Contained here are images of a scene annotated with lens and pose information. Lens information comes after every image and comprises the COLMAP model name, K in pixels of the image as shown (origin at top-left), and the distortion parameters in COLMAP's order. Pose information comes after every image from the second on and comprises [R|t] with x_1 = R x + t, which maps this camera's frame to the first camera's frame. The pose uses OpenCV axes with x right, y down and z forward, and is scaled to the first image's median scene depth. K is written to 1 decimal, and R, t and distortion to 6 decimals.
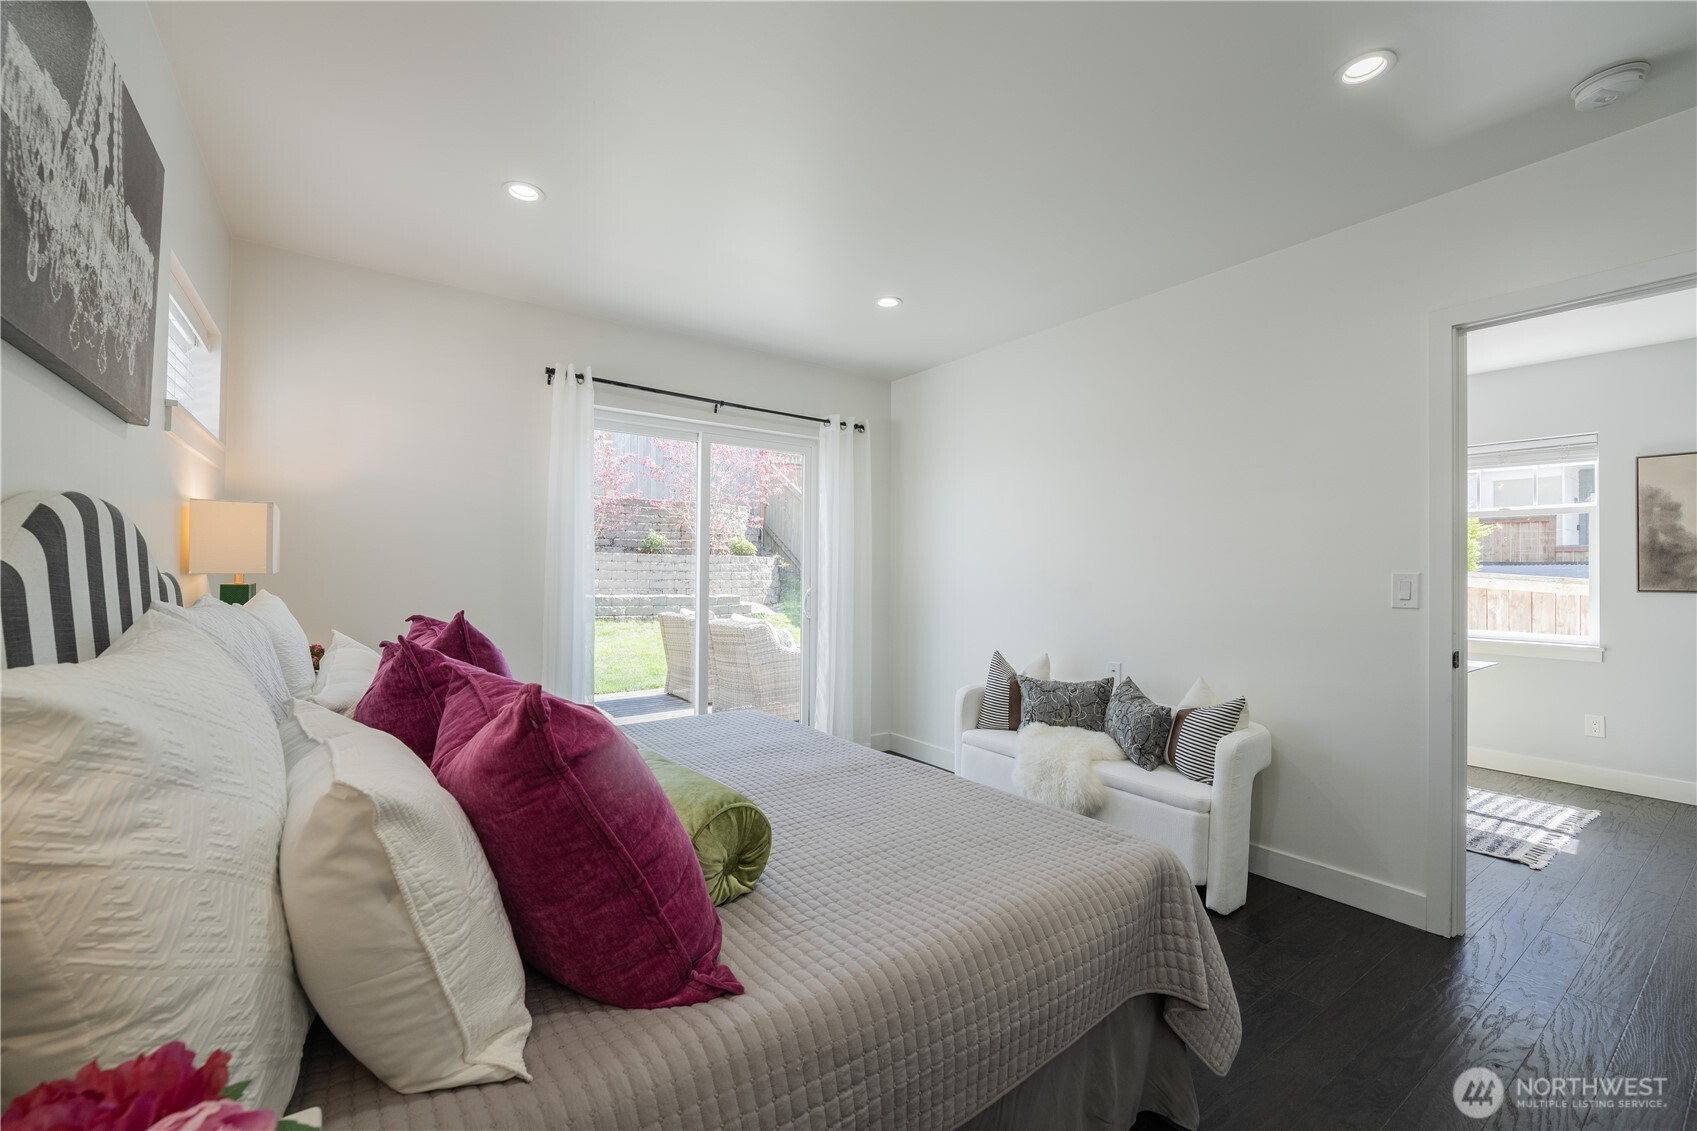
lens RADIAL K [[696.4, 0, 839.0], [0, 696.4, 565.3], [0, 0, 1]] dist [-0.009349, -0.000350]
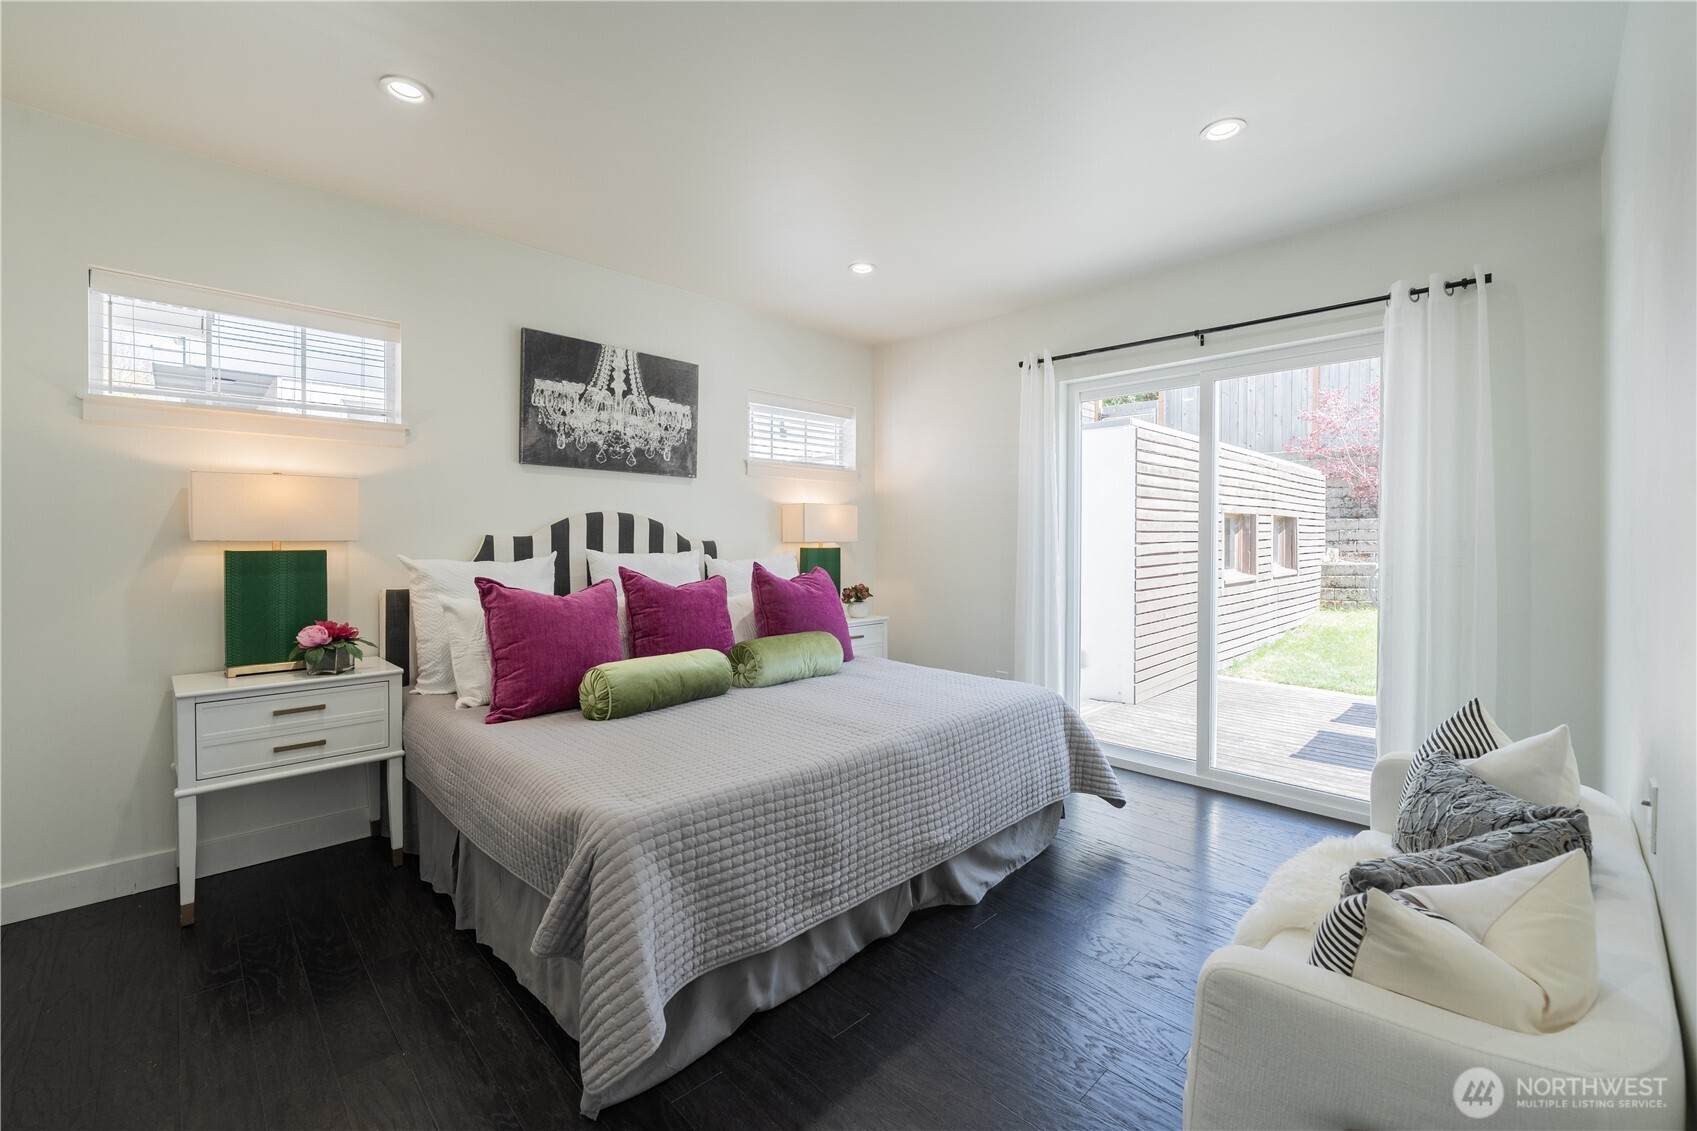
lens RADIAL K [[696.4, 0, 831.5], [0, 696.4, 549.4], [0, 0, 1]] dist [-0.009349, -0.000350]
pose [[0.155334, 0.003871, -0.987854, 0.556477], [0.009309, 0.999942, 0.005382, 0.011844], [0.987818, -0.010032, 0.155289, 0.434791]]
